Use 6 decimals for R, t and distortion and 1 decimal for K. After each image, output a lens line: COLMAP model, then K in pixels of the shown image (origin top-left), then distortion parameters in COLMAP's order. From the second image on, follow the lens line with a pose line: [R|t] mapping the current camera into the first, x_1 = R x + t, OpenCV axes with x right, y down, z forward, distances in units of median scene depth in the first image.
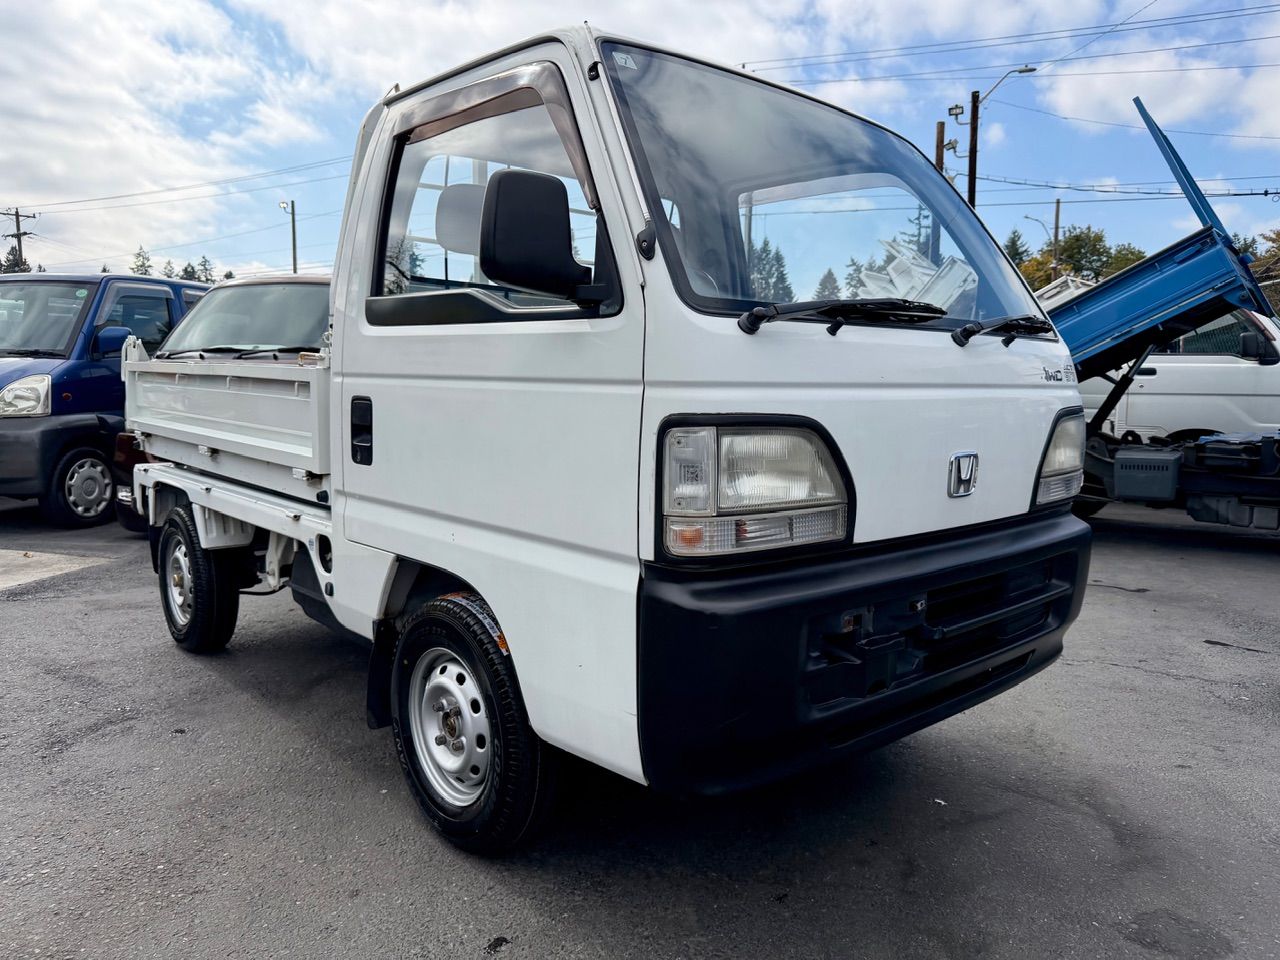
lens RADIAL K [[937.9, 0, 639.3], [0, 937.9, 494.6], [0, 0, 1]] dist [-0.001151, -0.003944]
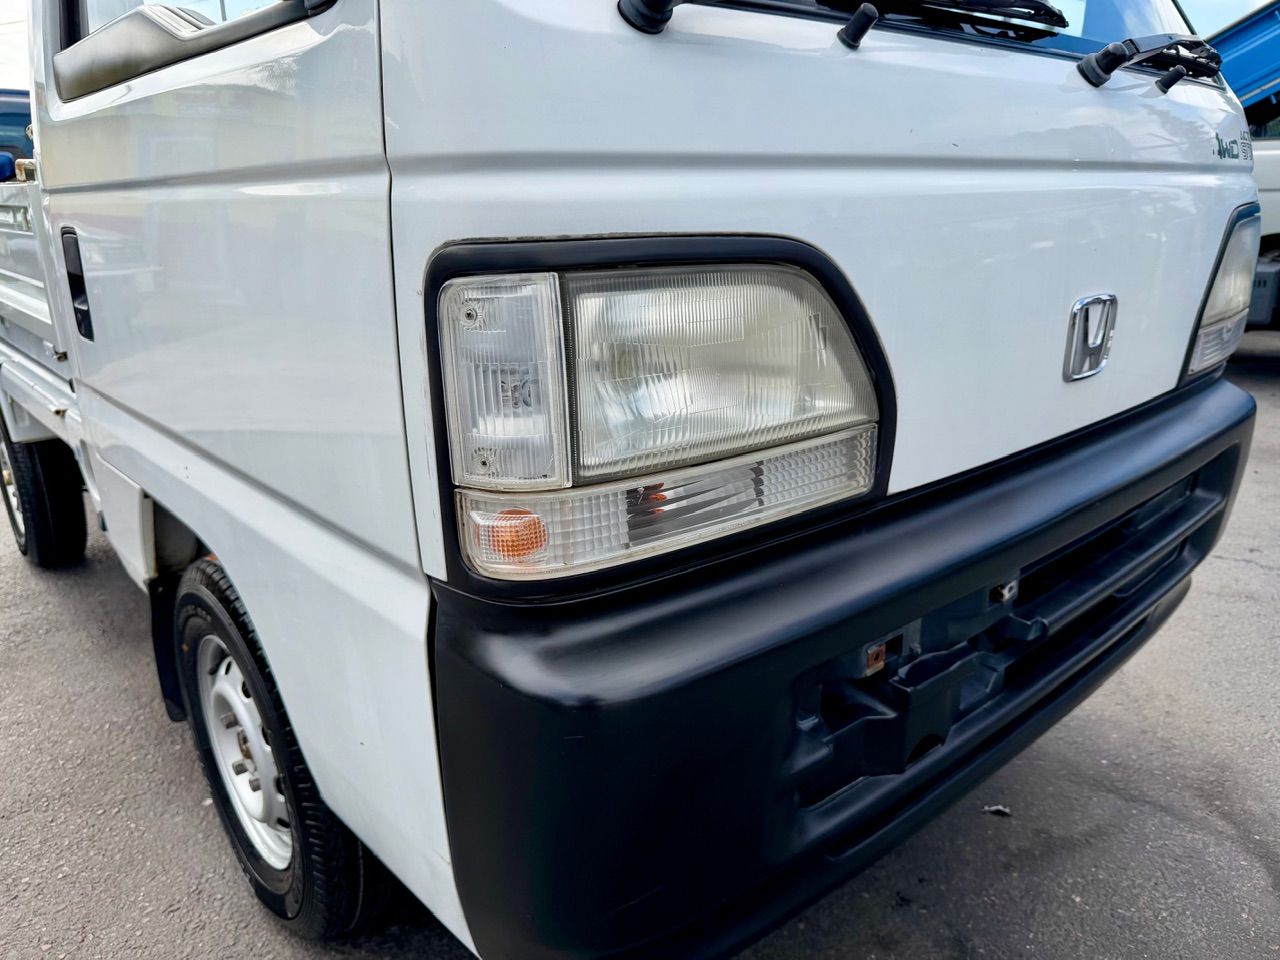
lens RADIAL K [[902.7, 0, 639.6], [0, 902.7, 500.9], [0, 0, 1]] dist [0.006246, -0.010662]
pose [[0.999273, -0.026180, -0.027716, 0.100068], [0.031173, 0.979583, 0.198610, -0.042006], [0.021950, -0.199329, 0.979687, 0.481719]]
